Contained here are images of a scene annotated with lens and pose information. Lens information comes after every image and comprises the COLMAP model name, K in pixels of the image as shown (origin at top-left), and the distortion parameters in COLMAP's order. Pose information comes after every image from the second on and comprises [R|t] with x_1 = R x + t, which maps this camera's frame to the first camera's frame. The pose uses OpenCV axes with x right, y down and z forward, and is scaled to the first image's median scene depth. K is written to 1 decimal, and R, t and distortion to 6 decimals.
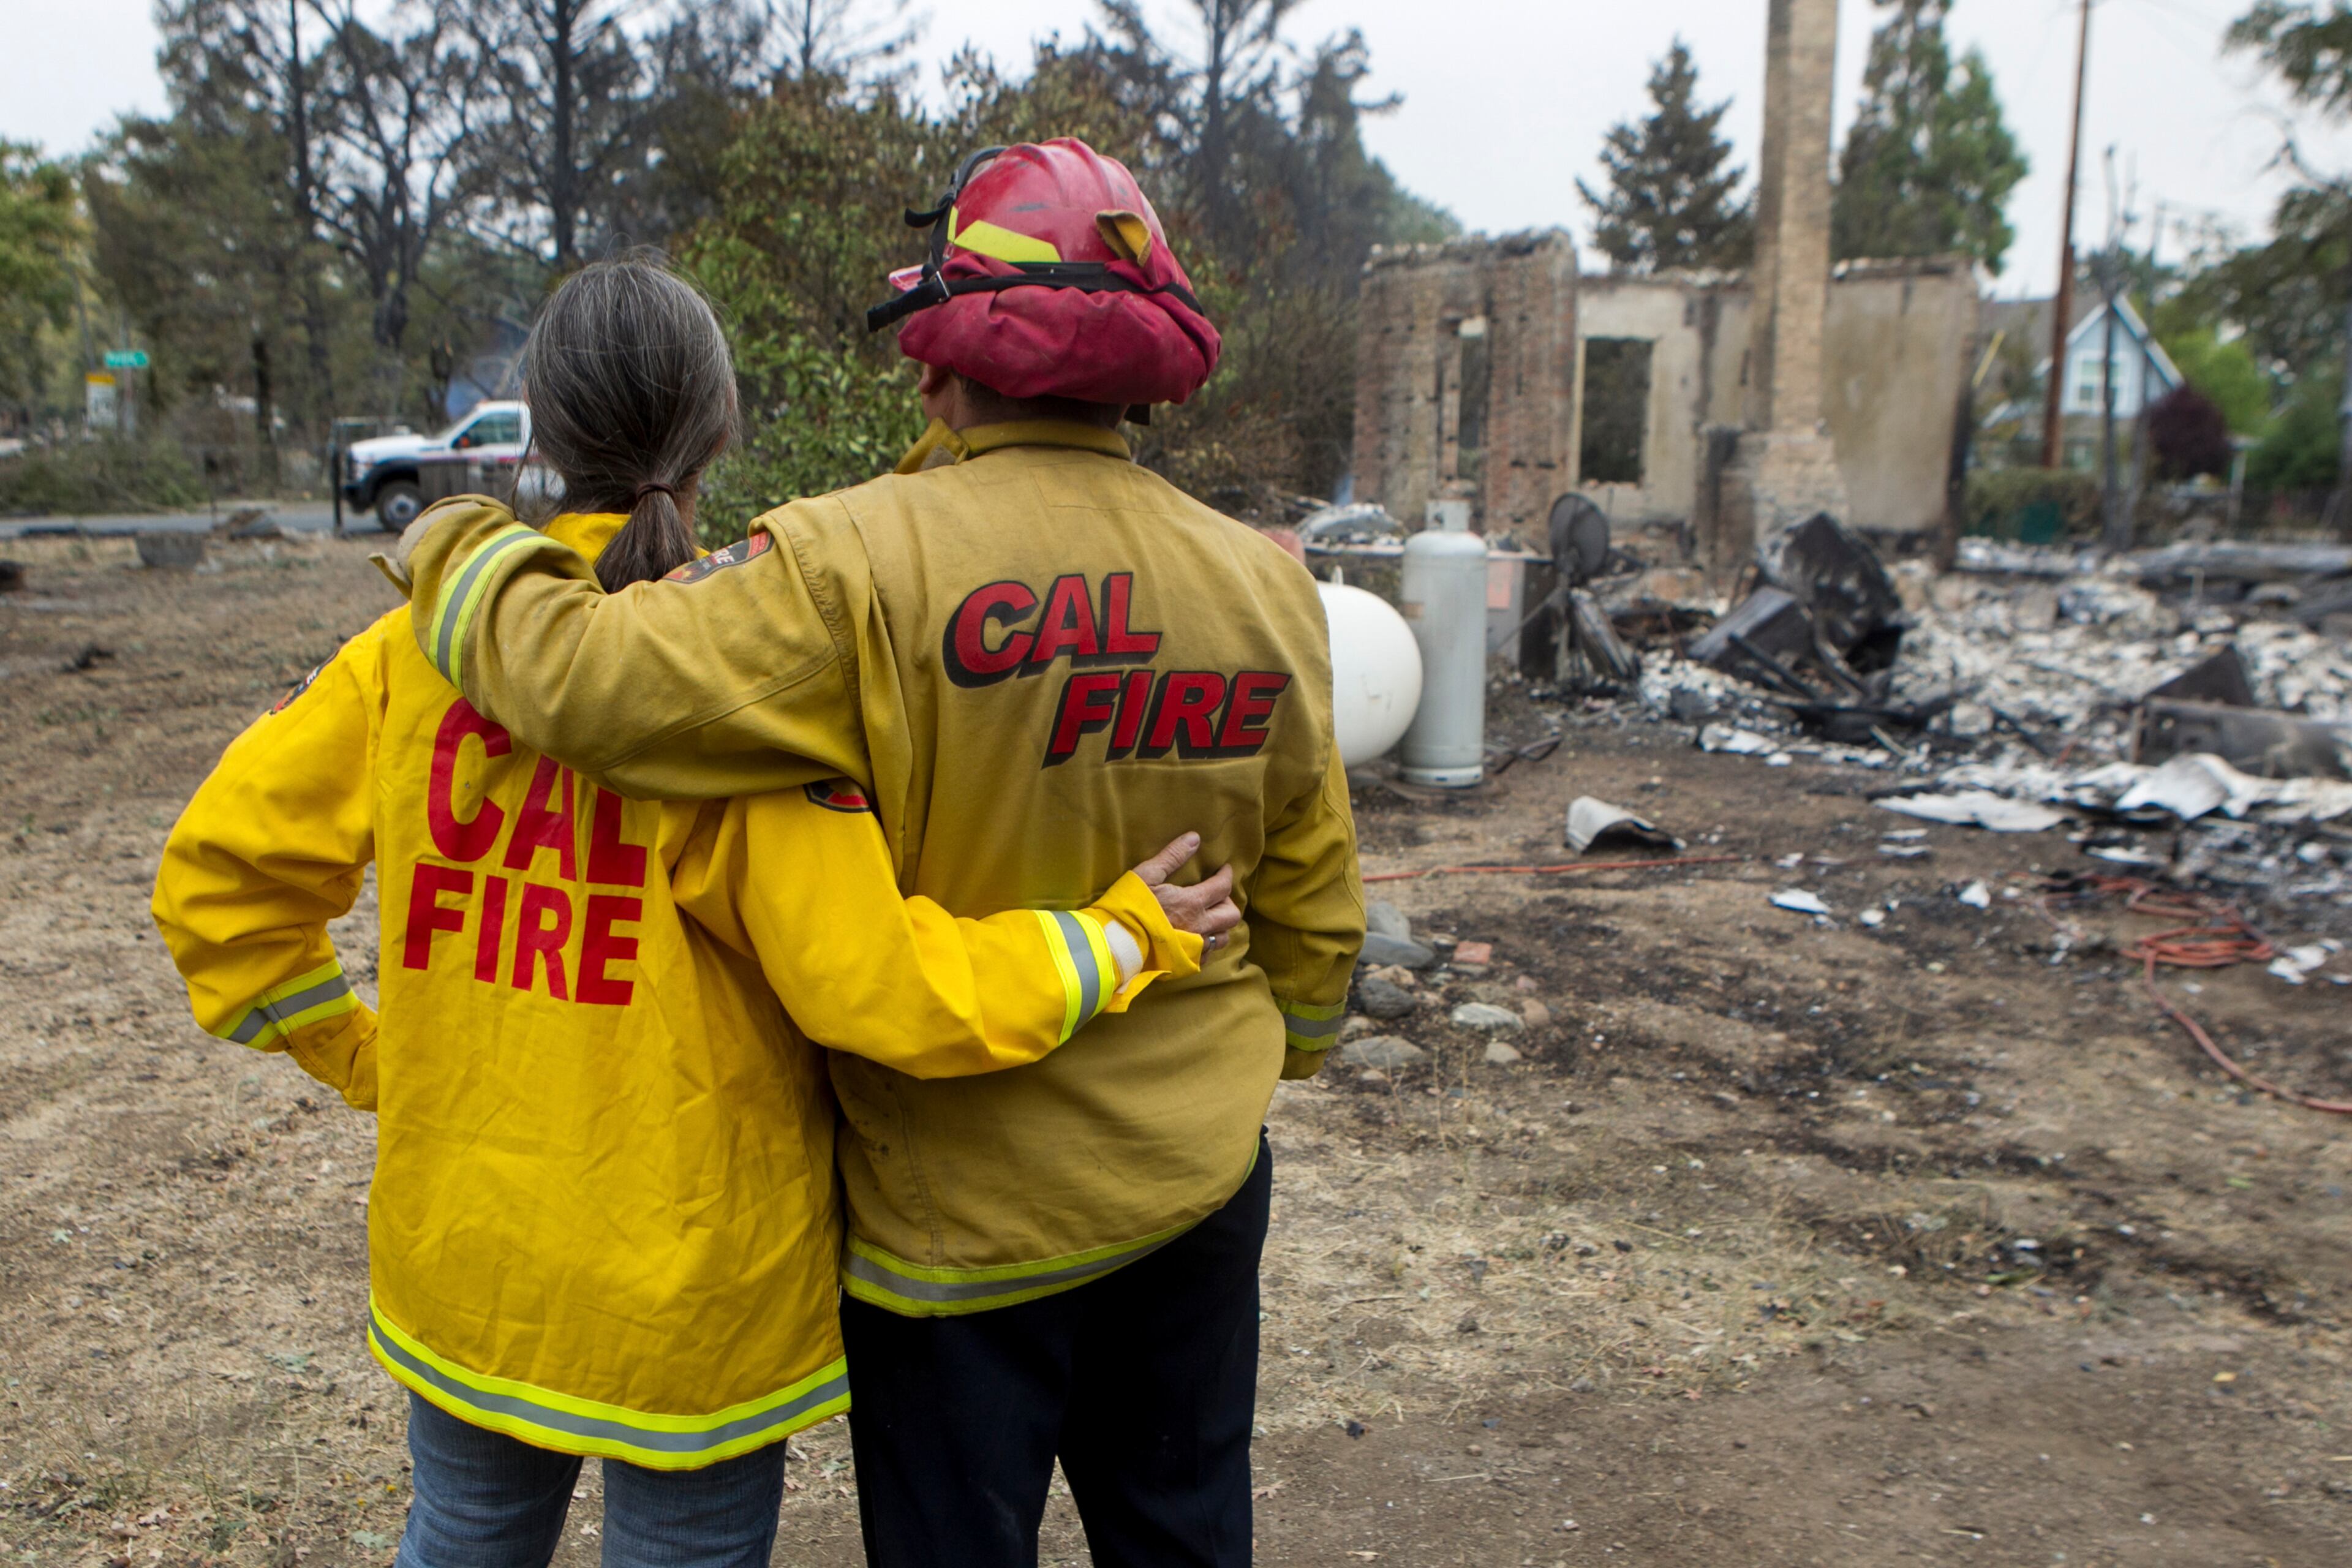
lens RADIAL K [[2068.7, 0, 1176.0], [0, 2068.7, 784.0], [0, 0, 1]] dist [-0.081008, -0.001877]
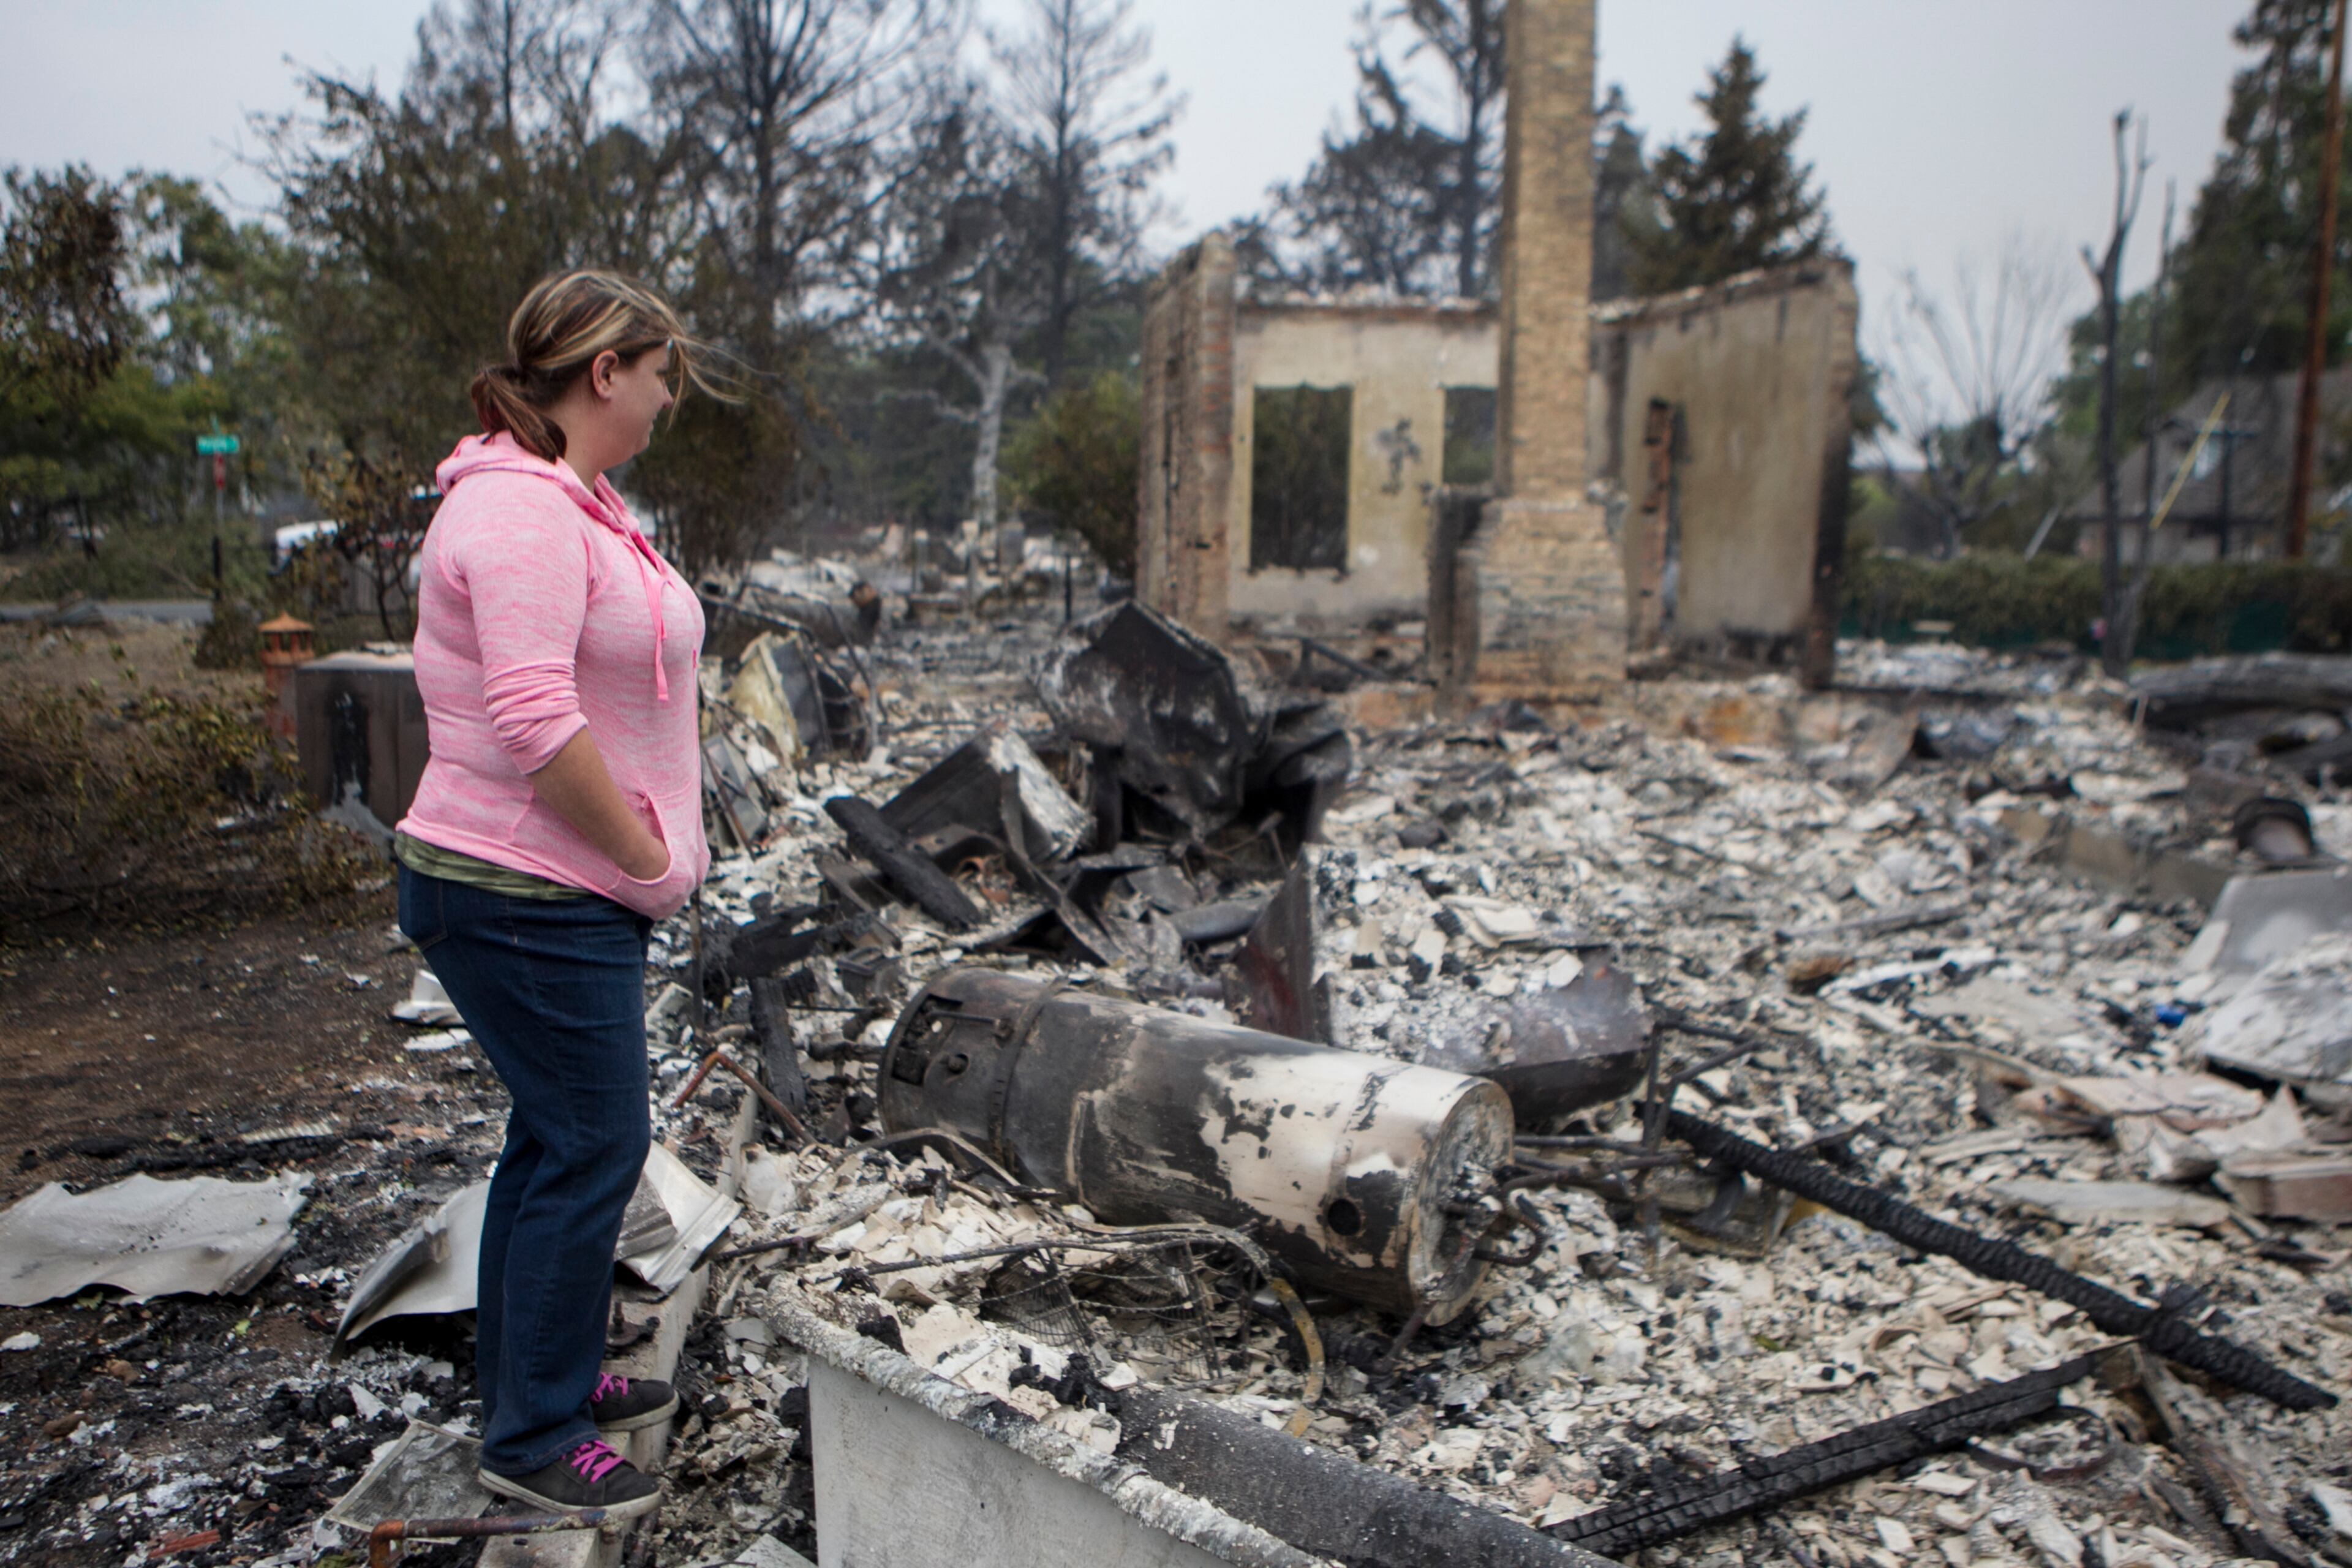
lens RADIAL K [[2068.7, 0, 1176.0], [0, 2068.7, 784.0], [0, 0, 1]] dist [-0.081008, -0.001877]
pose [[0.979167, 0.023363, -0.201710, 0.291481], [-0.032713, 0.998533, -0.043143, -0.030886], [0.200406, 0.048843, 0.978495, 0.236582]]
